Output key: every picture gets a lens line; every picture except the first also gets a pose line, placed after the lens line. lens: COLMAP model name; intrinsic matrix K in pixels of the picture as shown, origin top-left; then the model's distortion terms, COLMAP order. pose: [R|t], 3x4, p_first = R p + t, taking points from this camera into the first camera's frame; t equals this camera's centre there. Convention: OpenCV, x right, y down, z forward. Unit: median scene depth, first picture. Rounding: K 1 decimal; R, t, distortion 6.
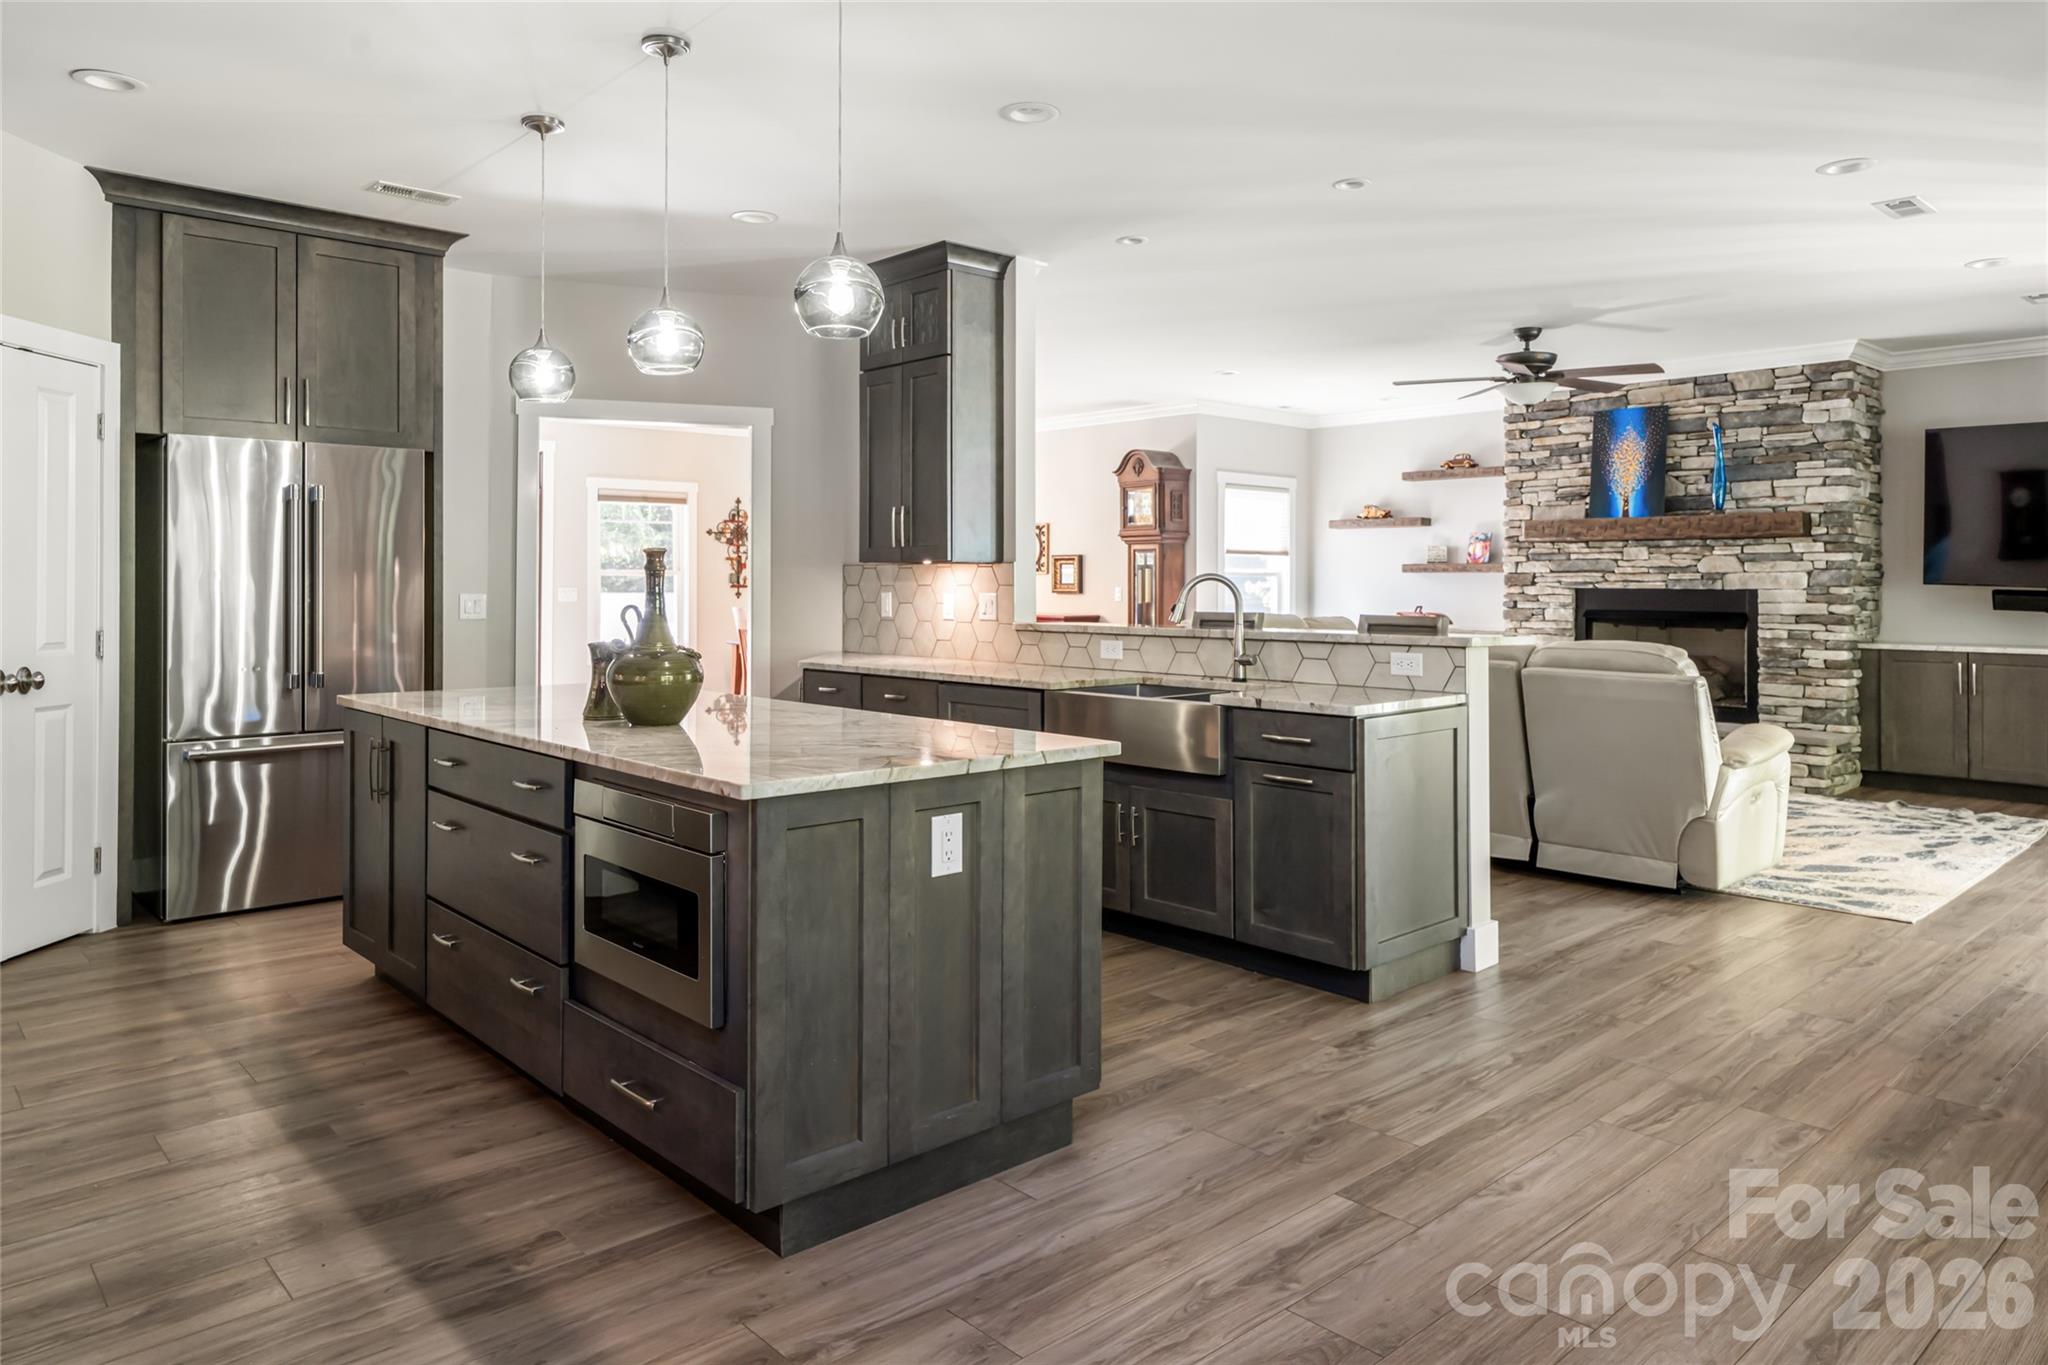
lens RADIAL K [[1328.6, 0, 1034.6], [0, 1328.6, 589.4], [0, 0, 1]] dist [0.004644, 0.001112]
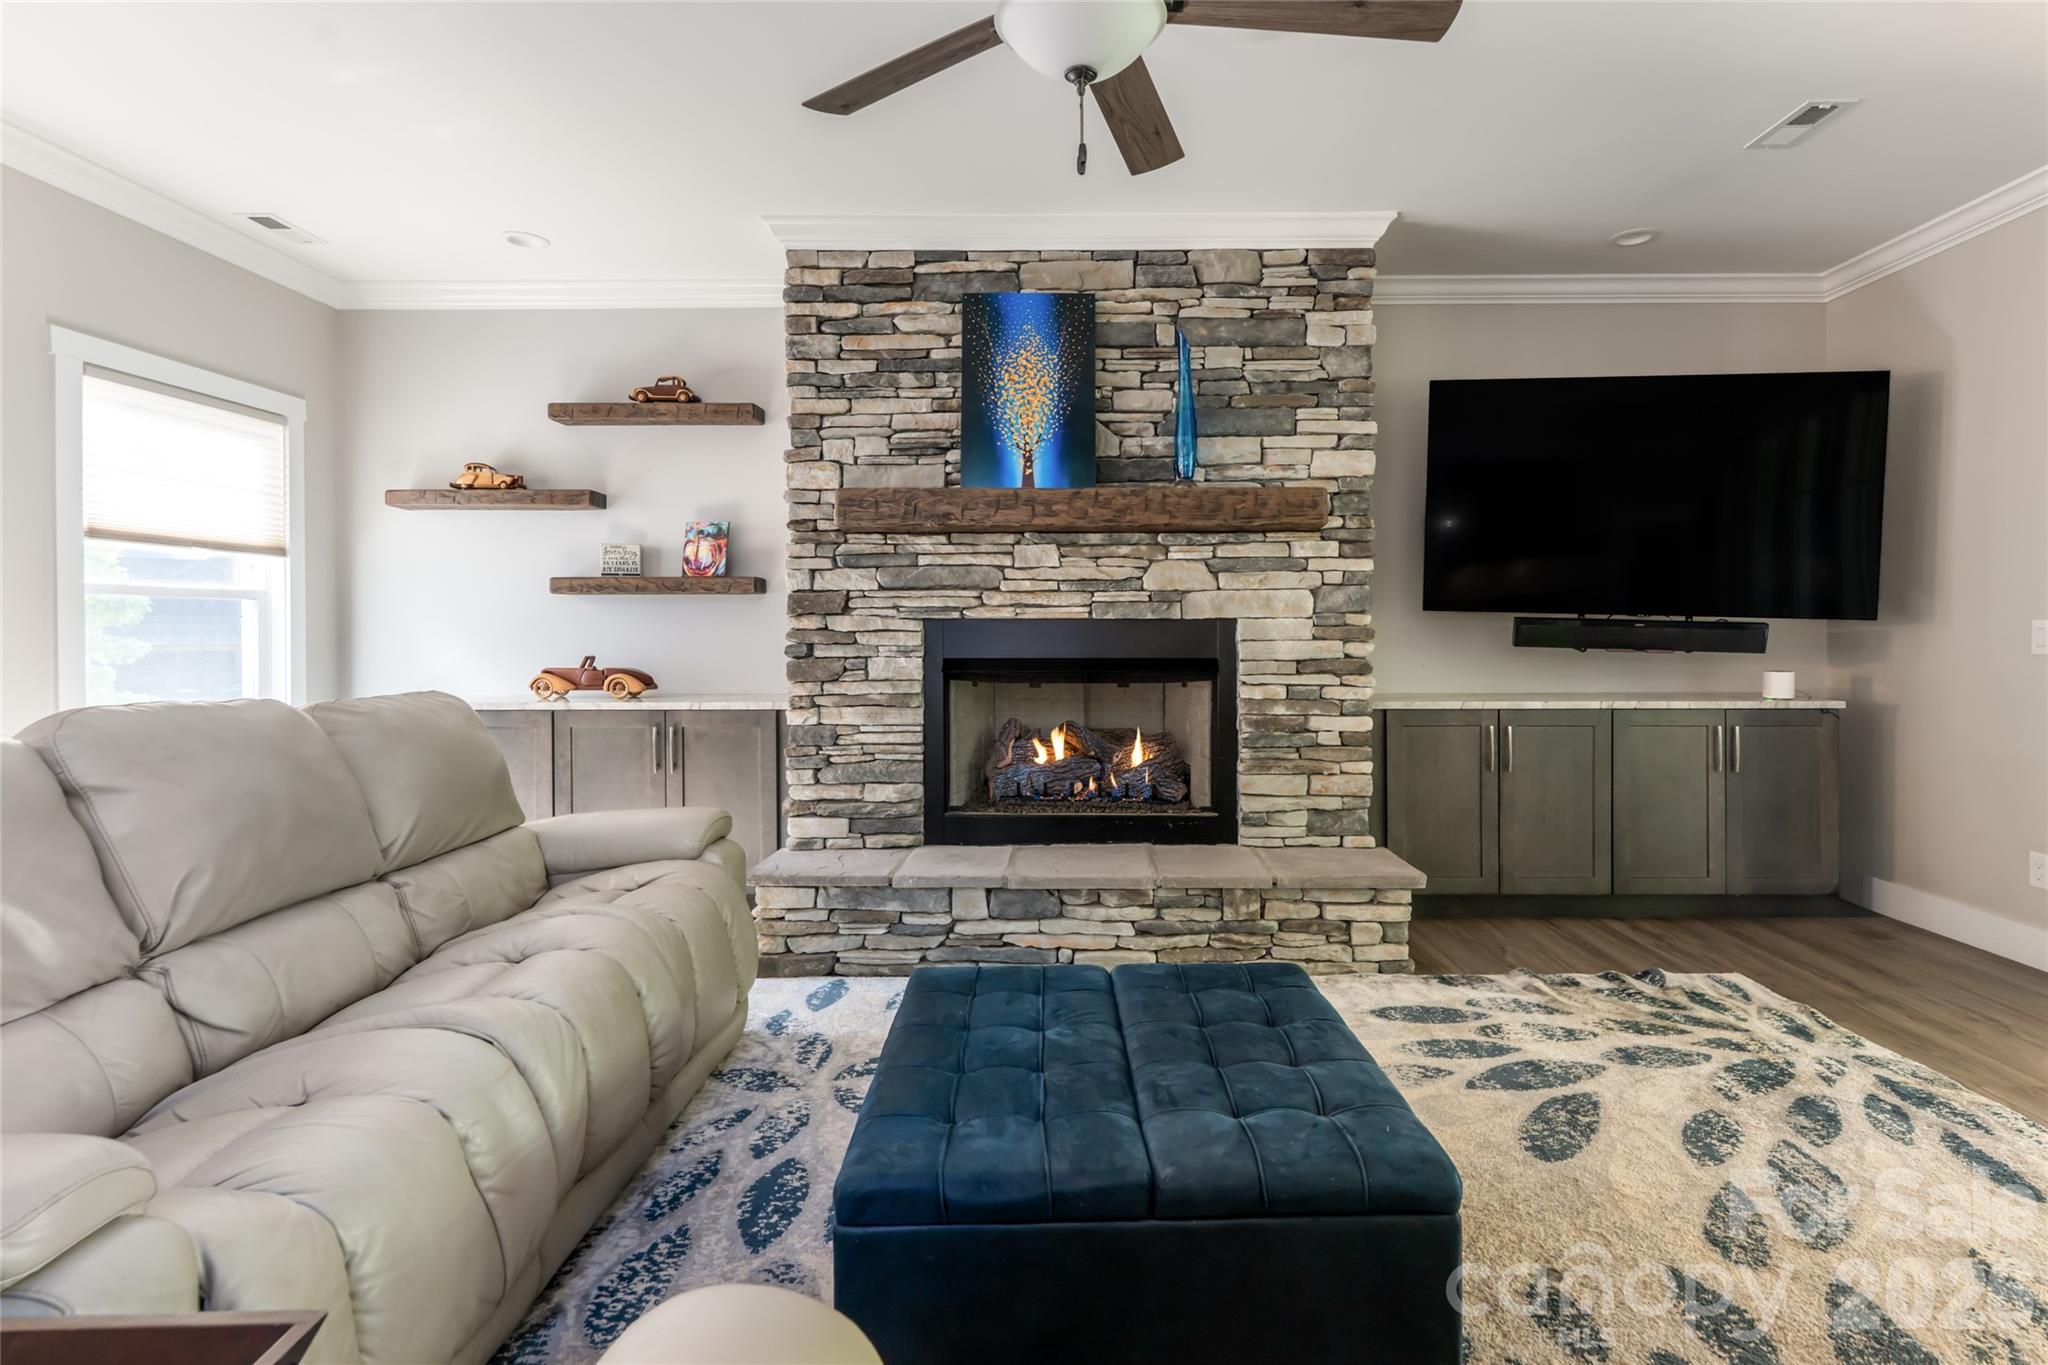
lens RADIAL K [[1014.3, 0, 1070.7], [0, 1014.3, 631.9], [0, 0, 1]] dist [0.001980, 0.000112]
pose [[0.683201, -0.007957, 0.730187, 0.154633], [0.007900, 0.999963, 0.003505, 0.003710], [-0.730187, 0.003374, 0.683239, 0.720310]]
